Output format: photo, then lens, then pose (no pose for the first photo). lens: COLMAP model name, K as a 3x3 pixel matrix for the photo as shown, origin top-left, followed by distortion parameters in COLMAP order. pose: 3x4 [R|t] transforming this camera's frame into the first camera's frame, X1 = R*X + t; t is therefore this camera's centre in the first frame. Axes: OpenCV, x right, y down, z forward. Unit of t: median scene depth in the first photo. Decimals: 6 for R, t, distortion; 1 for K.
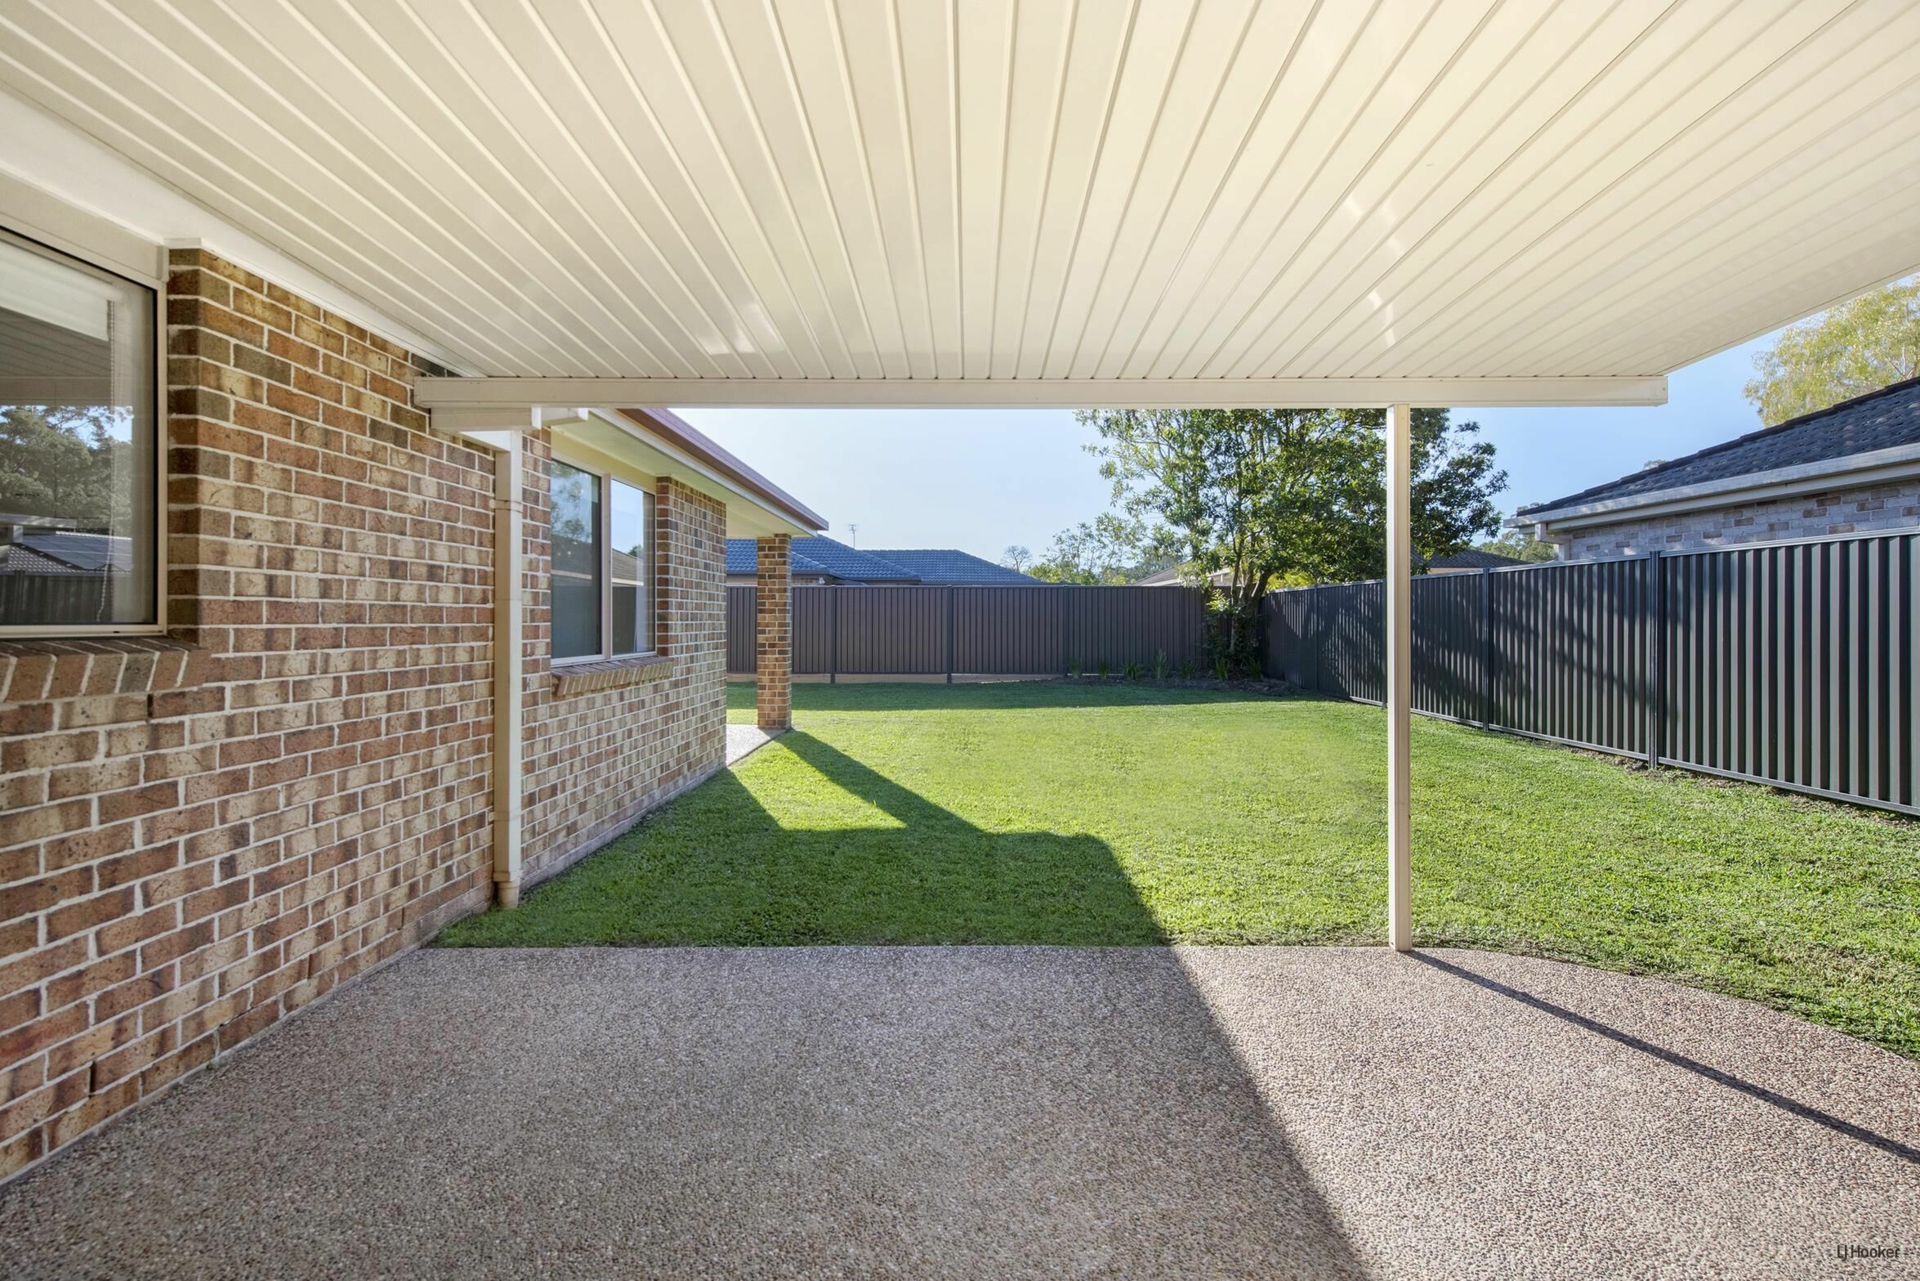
lens RADIAL K [[904.8, 0, 961.4], [0, 904.8, 642.0], [0, 0, 1]] dist [0.003652, 0.000072]
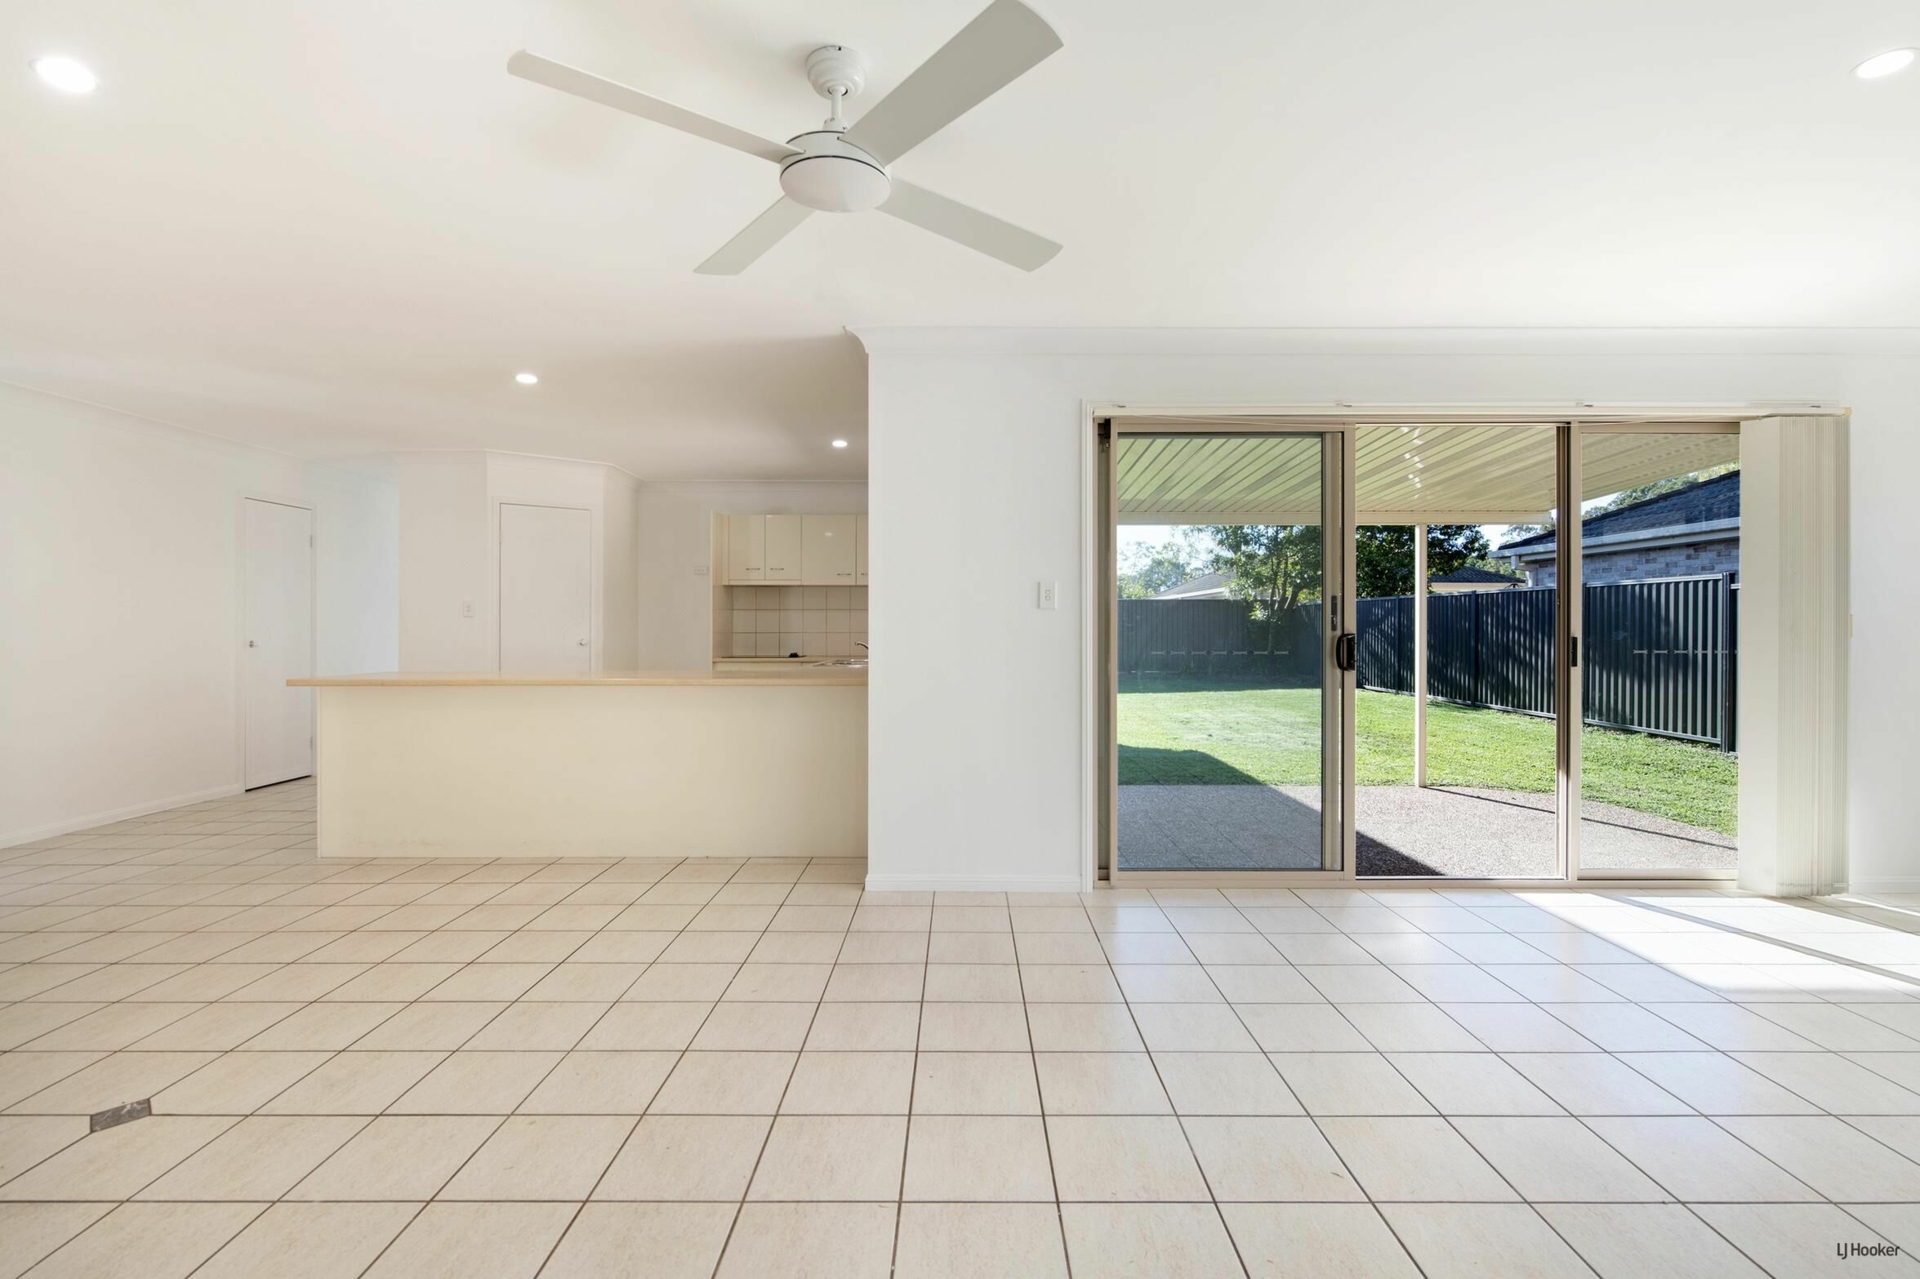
lens RADIAL K [[904.8, 0, 940.8], [0, 904.8, 645.3], [0, 0, 1]] dist [0.003652, 0.000072]
pose [[0.999850, -0.000100, -0.017332, -0.233279], [0.000060, 0.999997, -0.002272, 0.005772], [0.017332, 0.002270, 0.999847, -0.442829]]
